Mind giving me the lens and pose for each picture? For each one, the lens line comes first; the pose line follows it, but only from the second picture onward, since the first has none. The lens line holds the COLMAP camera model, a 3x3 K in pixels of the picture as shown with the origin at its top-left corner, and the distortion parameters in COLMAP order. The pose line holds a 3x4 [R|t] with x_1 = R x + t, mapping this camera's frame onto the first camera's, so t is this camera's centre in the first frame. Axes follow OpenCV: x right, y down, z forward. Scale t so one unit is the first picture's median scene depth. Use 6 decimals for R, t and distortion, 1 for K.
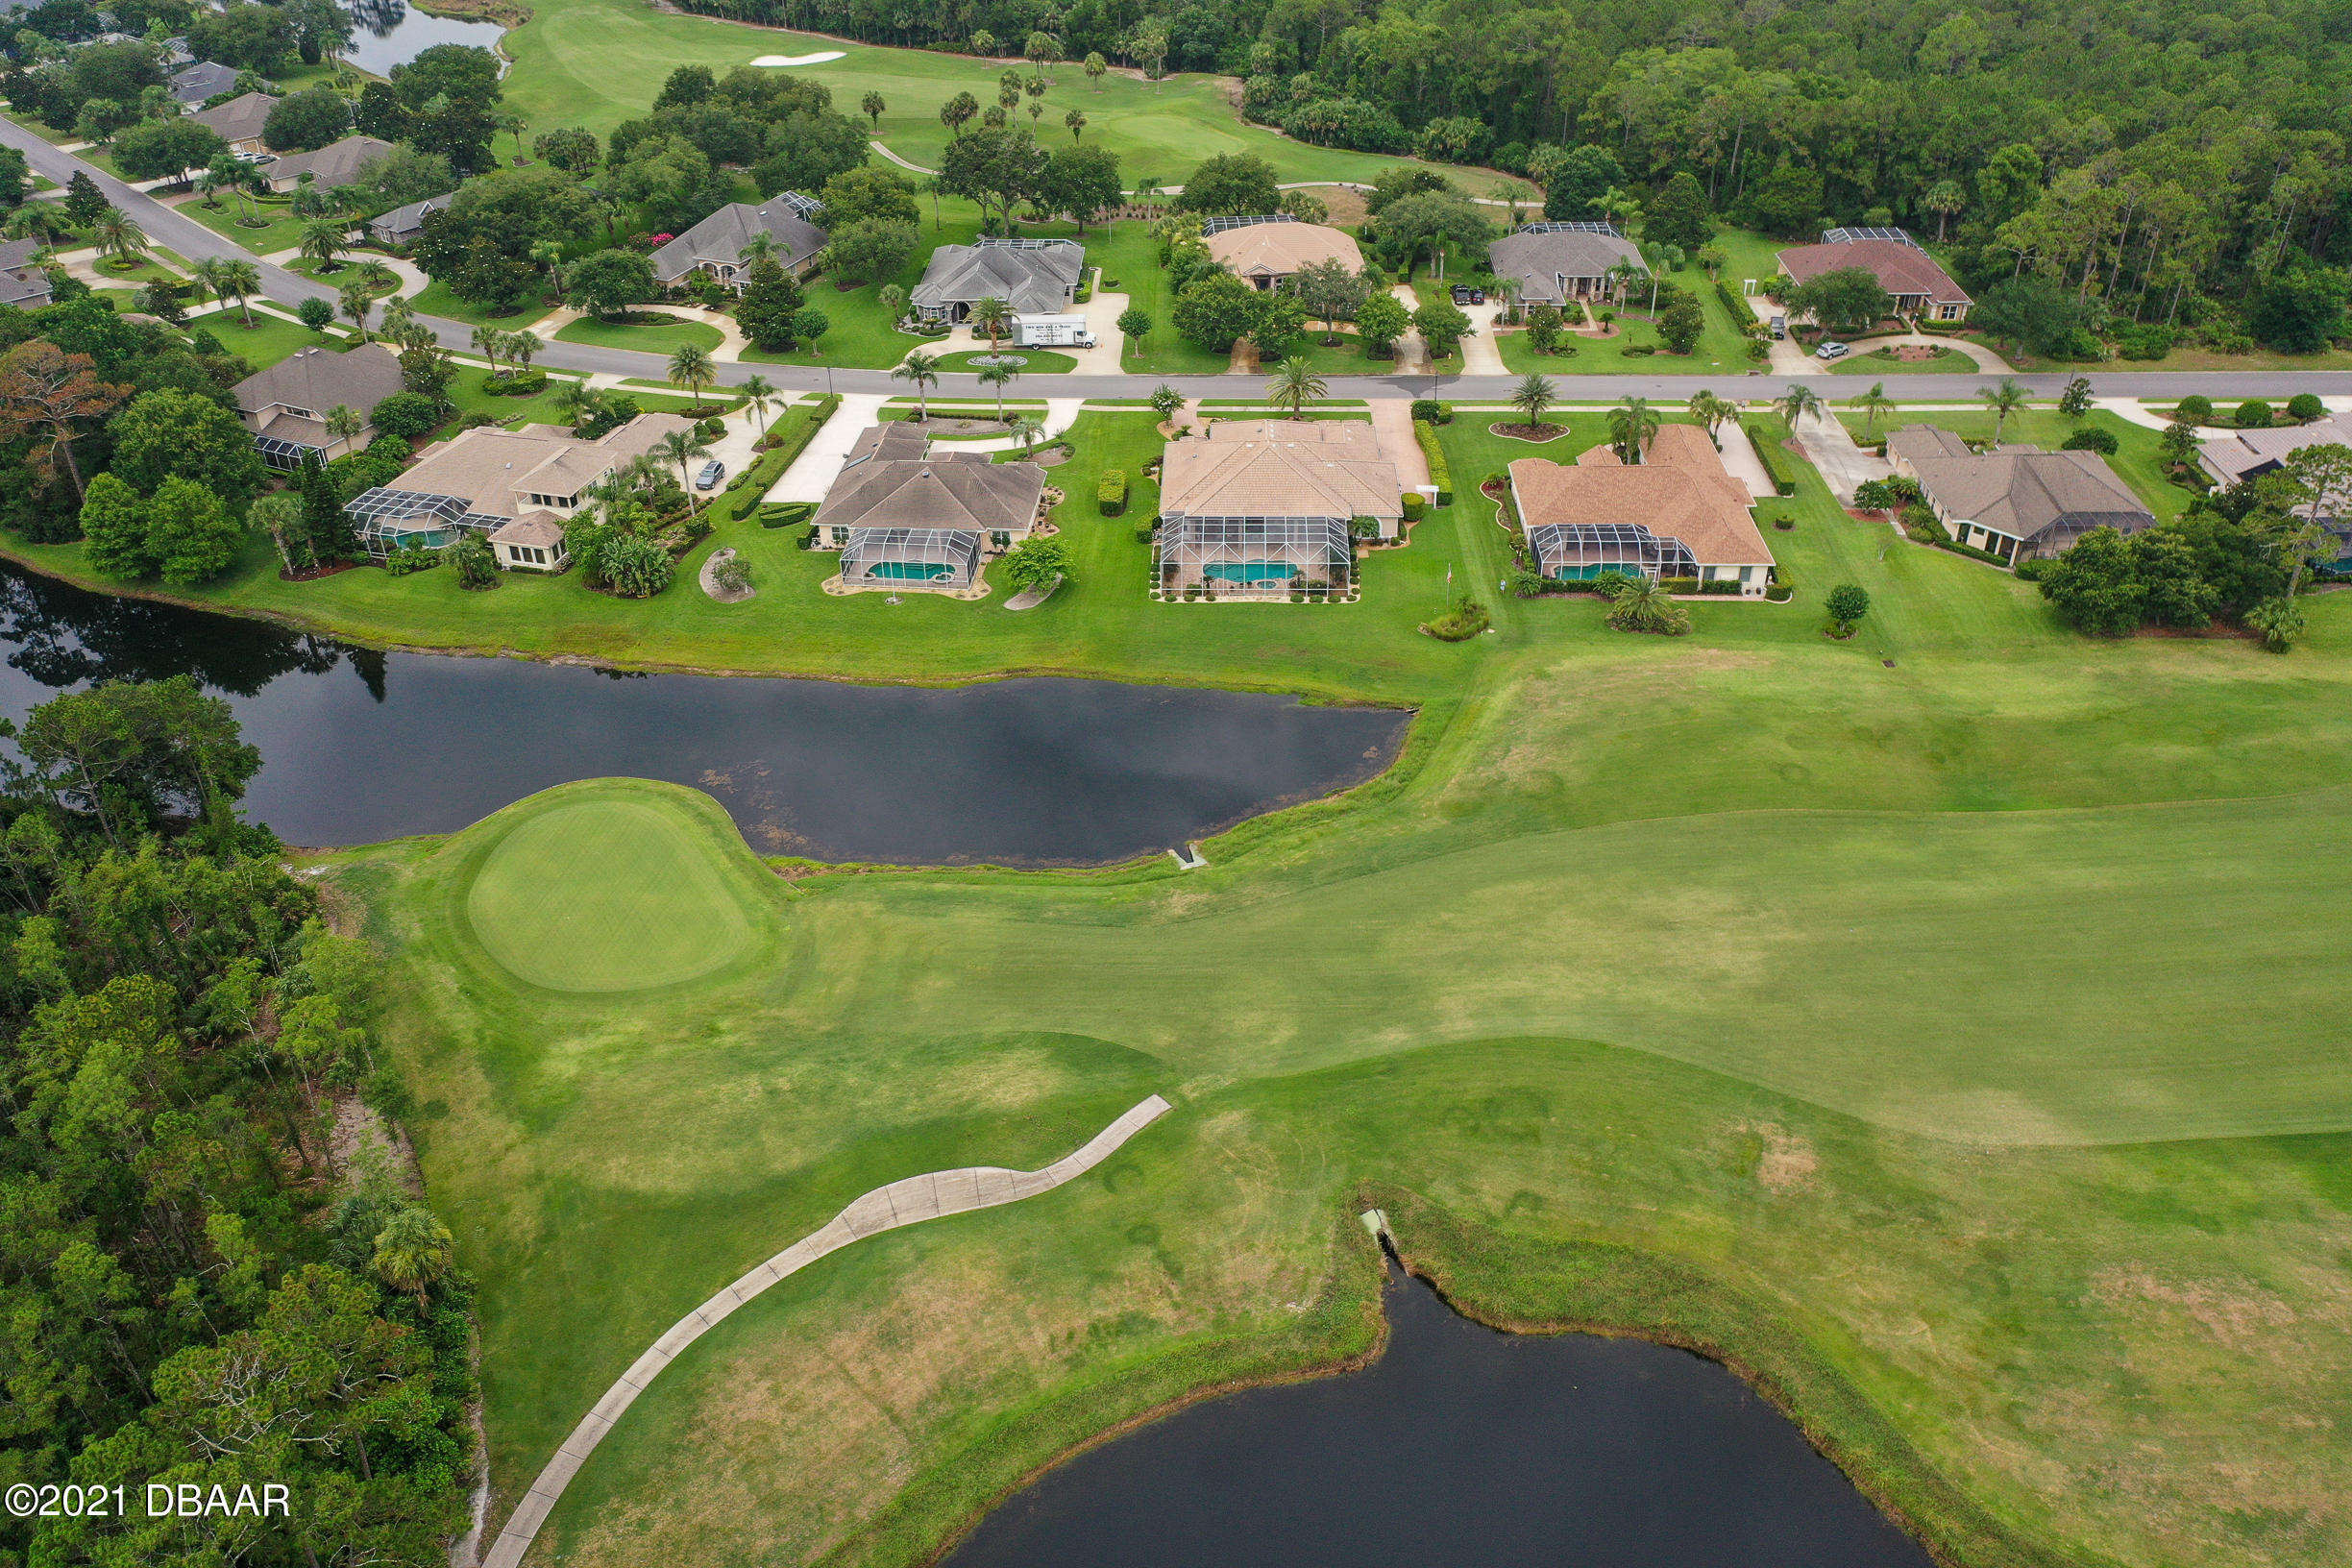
lens RADIAL K [[1856.3, 0, 1184.2], [0, 1856.3, 789.9], [0, 0, 1]] dist [-0.000427, 0.010251]
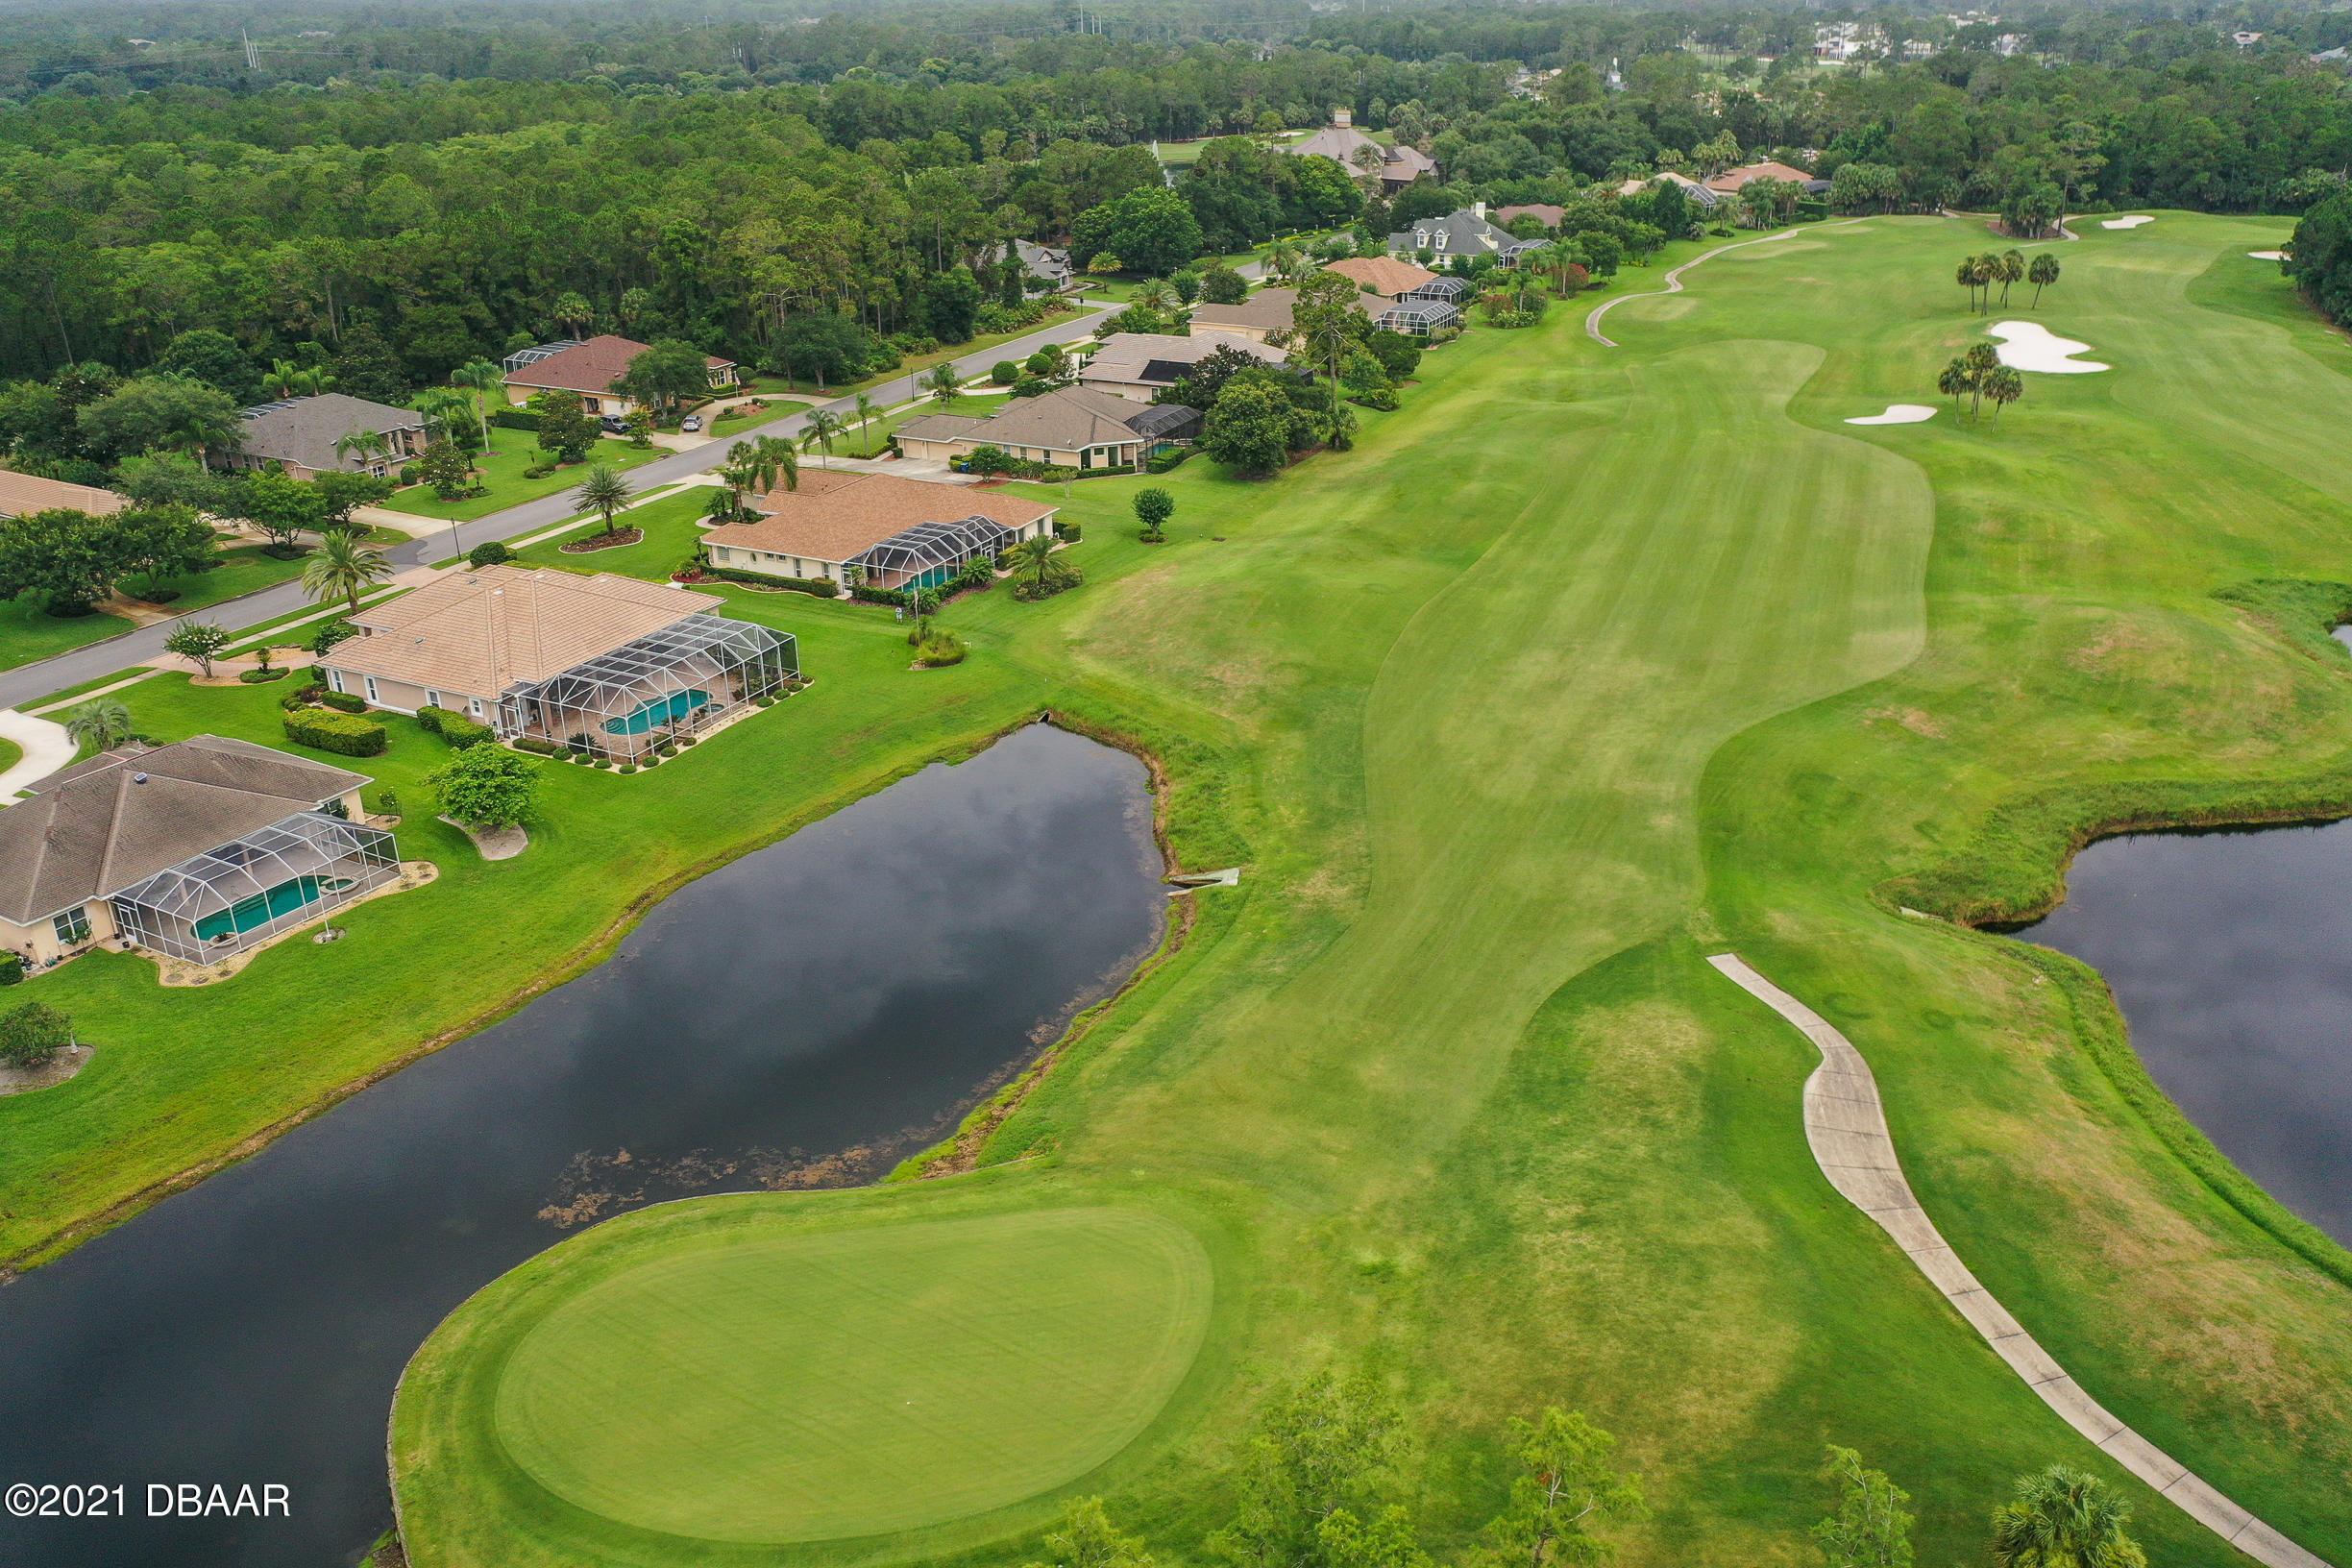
lens RADIAL K [[1856.3, 0, 1176.5], [0, 1856.3, 783.1], [0, 0, 1]] dist [-0.000427, 0.010251]
pose [[0.431180, -0.360299, 0.827206, -0.495545], [0.512127, 0.852542, 0.104389, -0.066862], [-0.742839, 0.378624, 0.552118, 0.460894]]
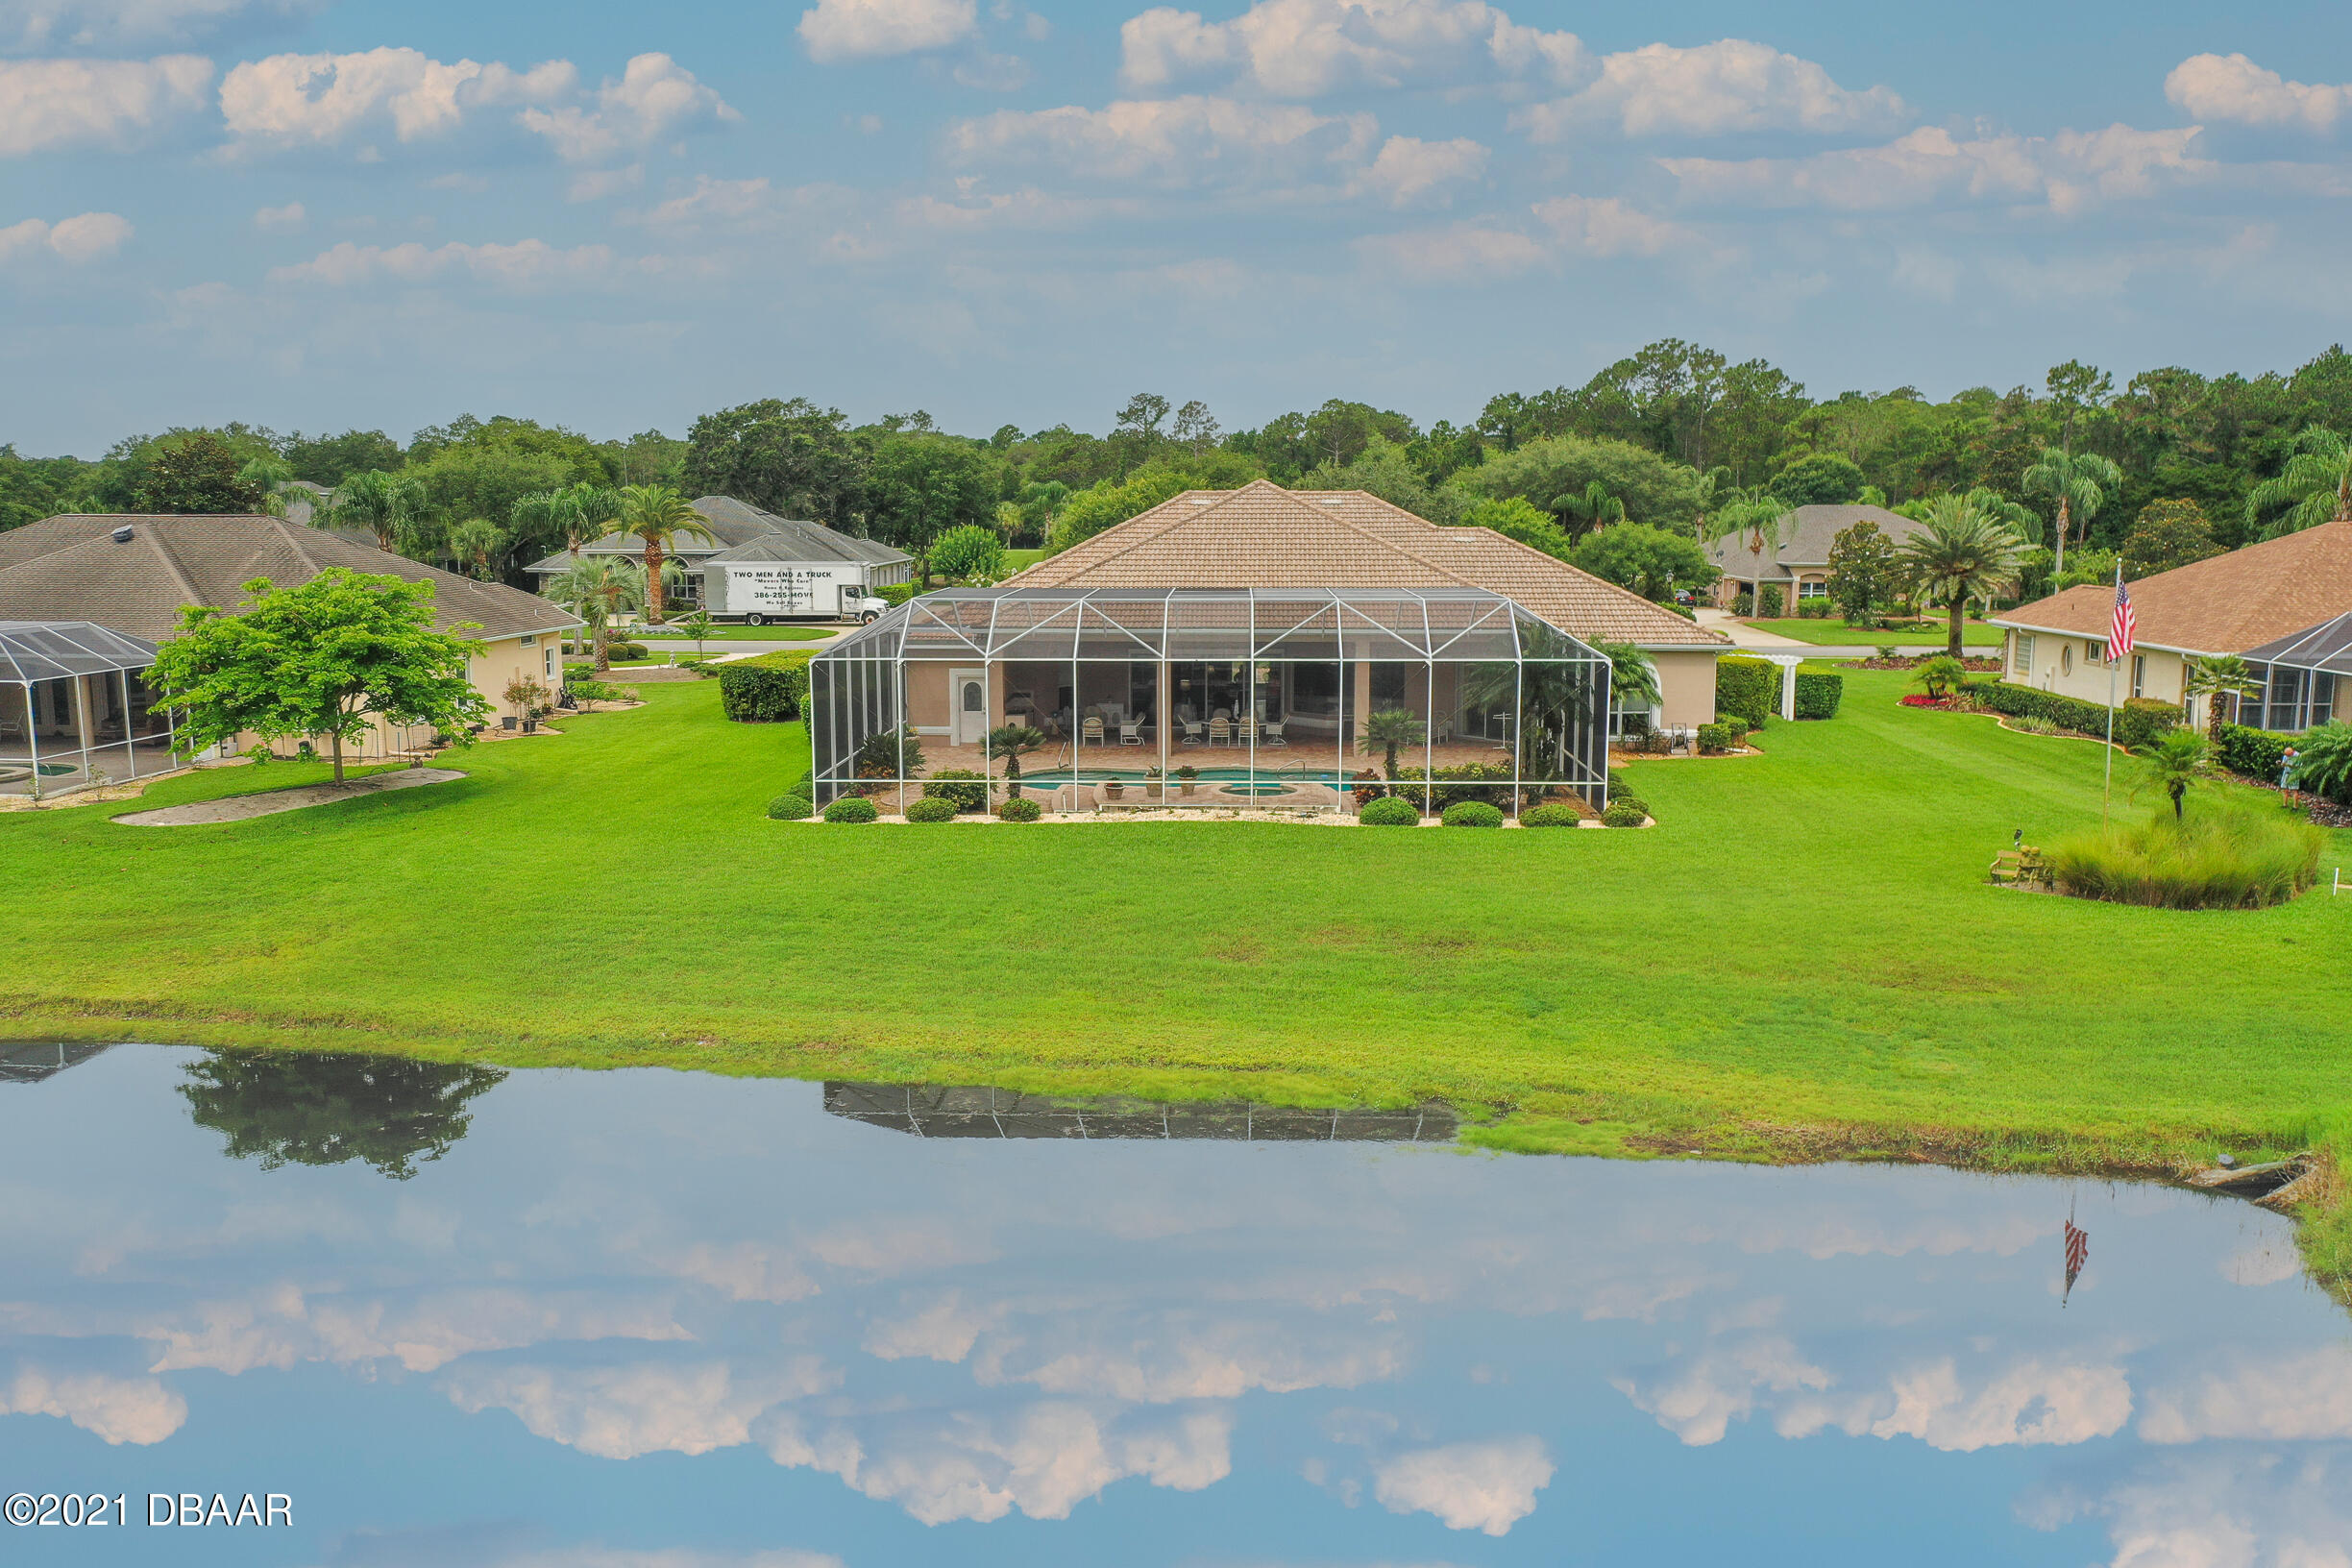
lens RADIAL K [[1856.3, 0, 1172.3], [0, 1856.3, 781.3], [0, 0, 1]] dist [-0.000427, 0.010251]
pose [[0.999935, 0.010328, -0.004827, 0.033926], [-0.011401, 0.902189, -0.431191, -0.005788], [-0.000098, 0.431218, 0.902248, 0.772503]]
